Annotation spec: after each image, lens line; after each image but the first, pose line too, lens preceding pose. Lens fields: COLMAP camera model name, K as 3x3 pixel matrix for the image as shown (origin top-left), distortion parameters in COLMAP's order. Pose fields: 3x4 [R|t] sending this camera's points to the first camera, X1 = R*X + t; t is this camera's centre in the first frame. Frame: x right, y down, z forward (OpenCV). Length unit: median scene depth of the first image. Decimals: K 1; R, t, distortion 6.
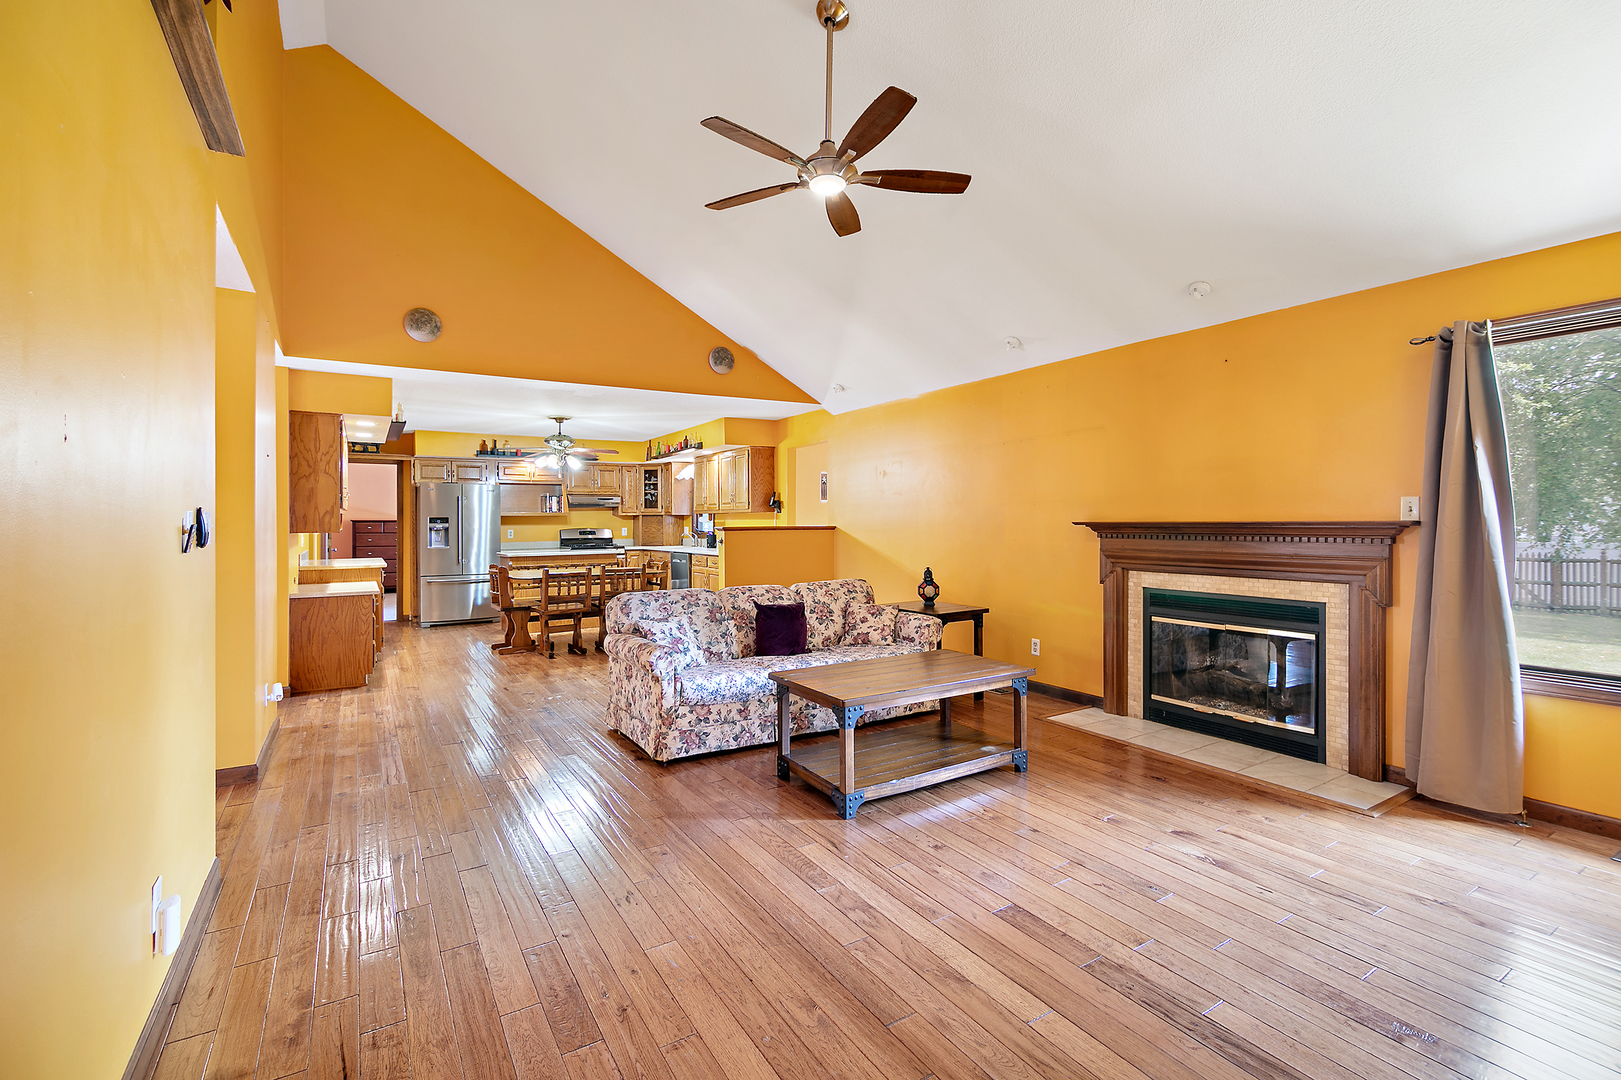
lens RADIAL K [[706.3, 0, 800.5], [0, 706.3, 528.5], [0, 0, 1]] dist [-0.002372, -0.000513]
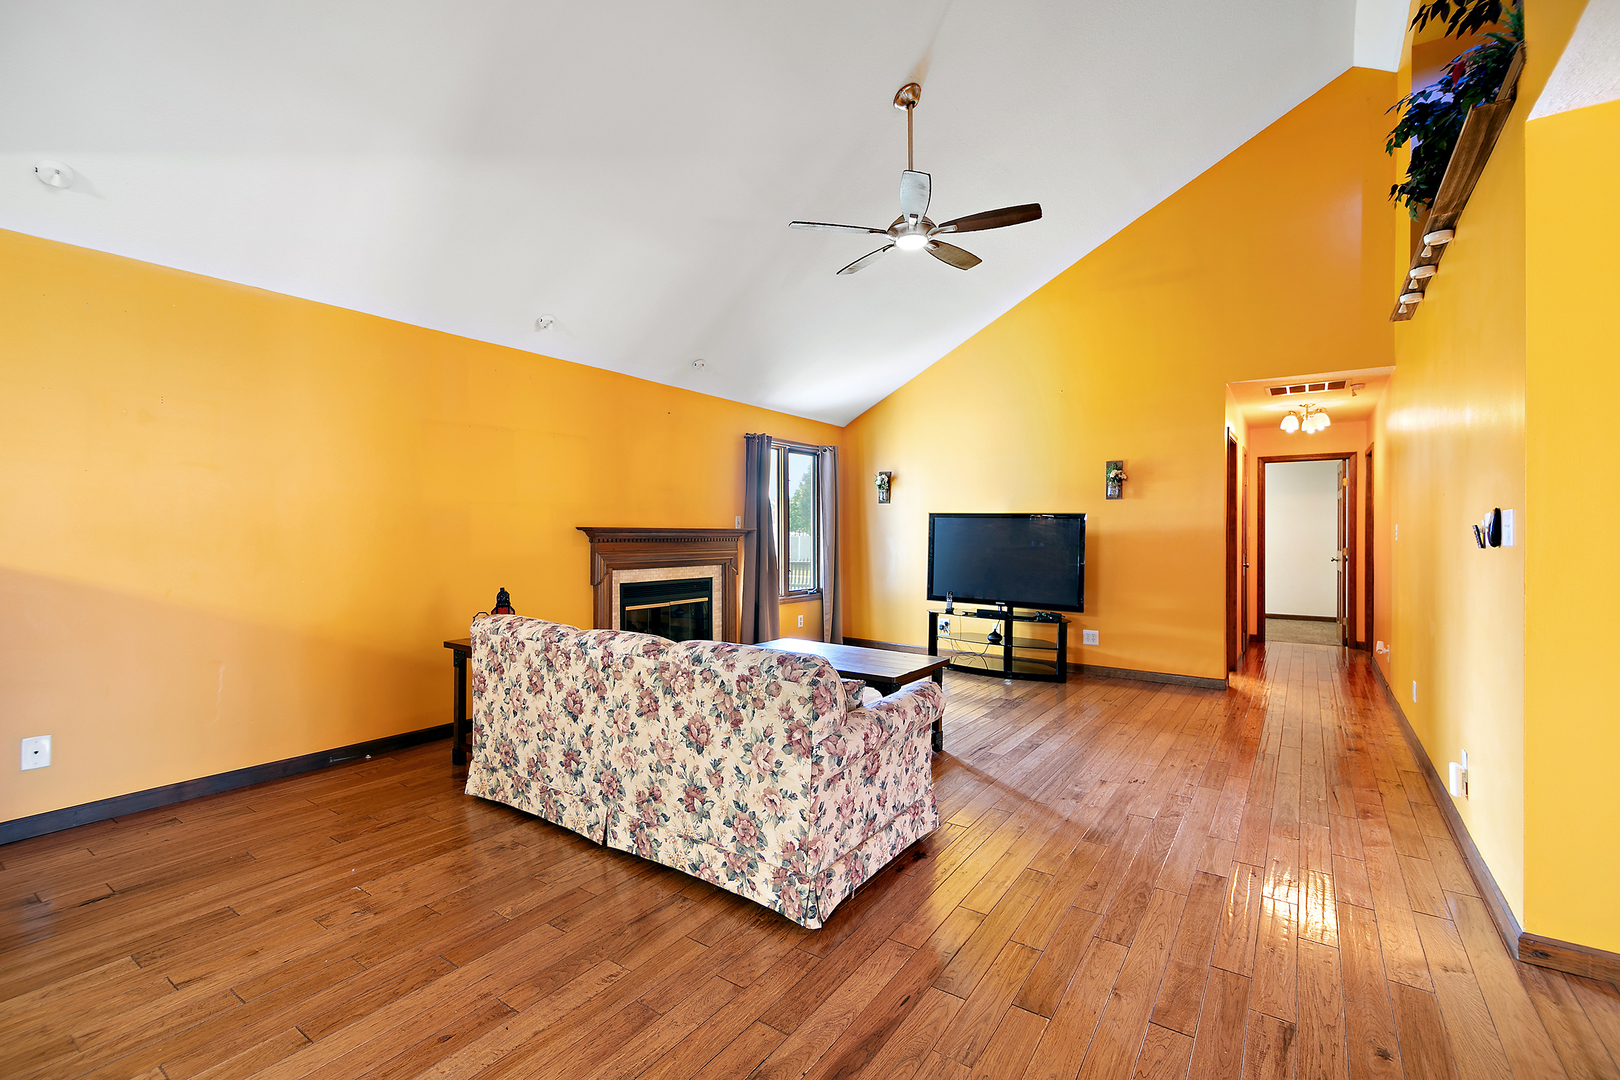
lens RADIAL K [[705.9, 0, 795.2], [0, 705.9, 536.0], [0, 0, 1]] dist [-0.002372, -0.000513]
pose [[-0.379586, -0.002008, 0.925154, -0.627651], [0.004782, 0.999980, 0.004132, 0.001034], [-0.925144, 0.005992, -0.379569, 1.039327]]
